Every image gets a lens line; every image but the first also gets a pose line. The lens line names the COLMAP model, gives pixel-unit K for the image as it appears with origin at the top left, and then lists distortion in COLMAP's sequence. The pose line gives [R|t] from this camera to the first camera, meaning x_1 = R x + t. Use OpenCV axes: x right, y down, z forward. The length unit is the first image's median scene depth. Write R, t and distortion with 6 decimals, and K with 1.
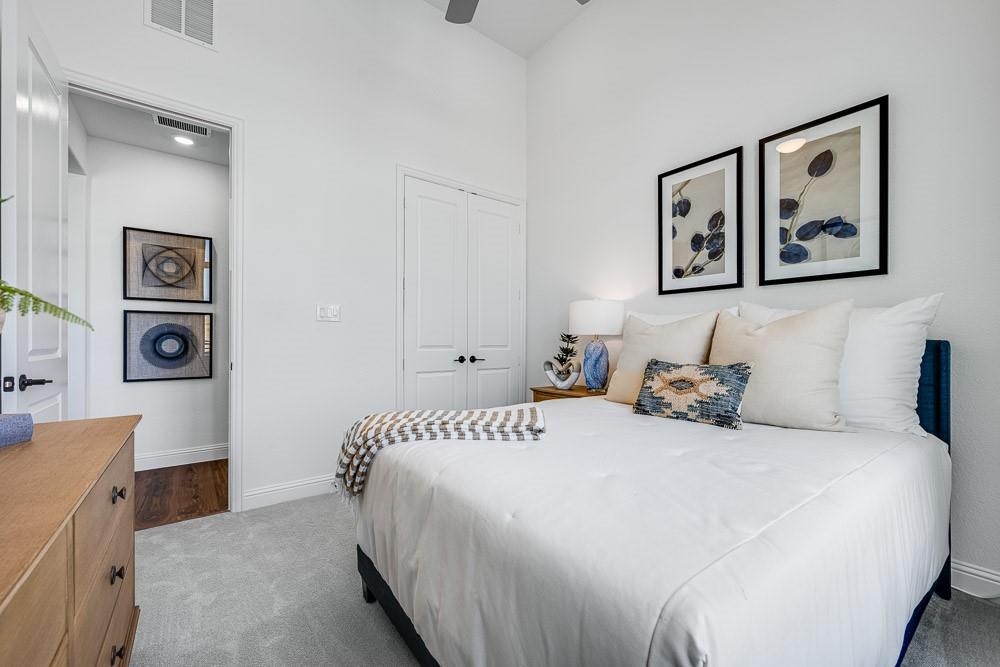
lens RADIAL K [[398.1, 0, 499.7], [0, 398.1, 338.6], [0, 0, 1]] dist [-0.000389, -0.000018]
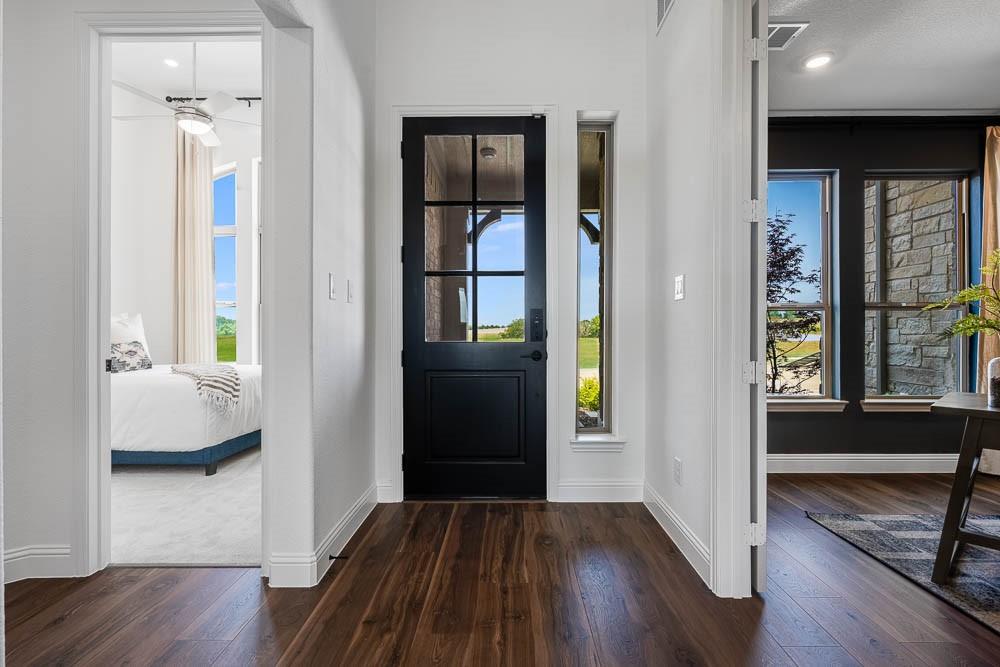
lens RADIAL K [[478.5, 0, 501.0], [0, 478.5, 328.2], [0, 0, 1]] dist [0.002410, 0.000260]
pose [[-0.788443, 0.005799, 0.615081, -1.672440], [-0.000308, 0.999952, -0.009823, 0.010895], [-0.615108, -0.007935, -0.788403, 1.197144]]
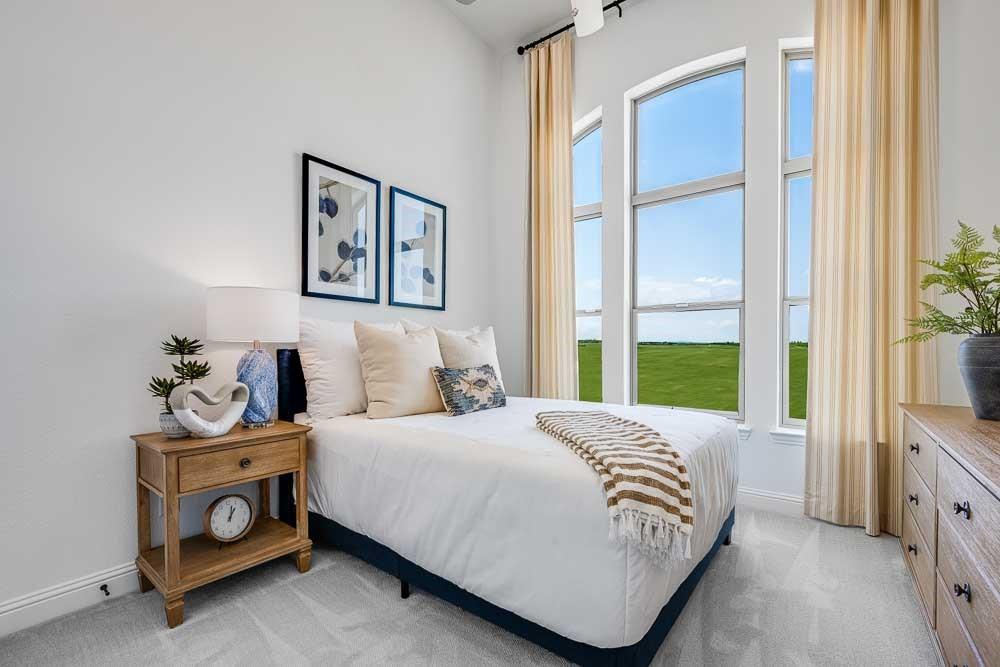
lens RADIAL K [[435.0, 0, 490.5], [0, 435.0, 351.9], [0, 0, 1]] dist [-0.000586, -0.000001]
pose [[-0.252116, -0.003300, 0.967691, -0.632464], [-0.000966, 0.999995, 0.003159, 0.006060], [-0.967697, -0.000138, -0.252118, 0.911354]]
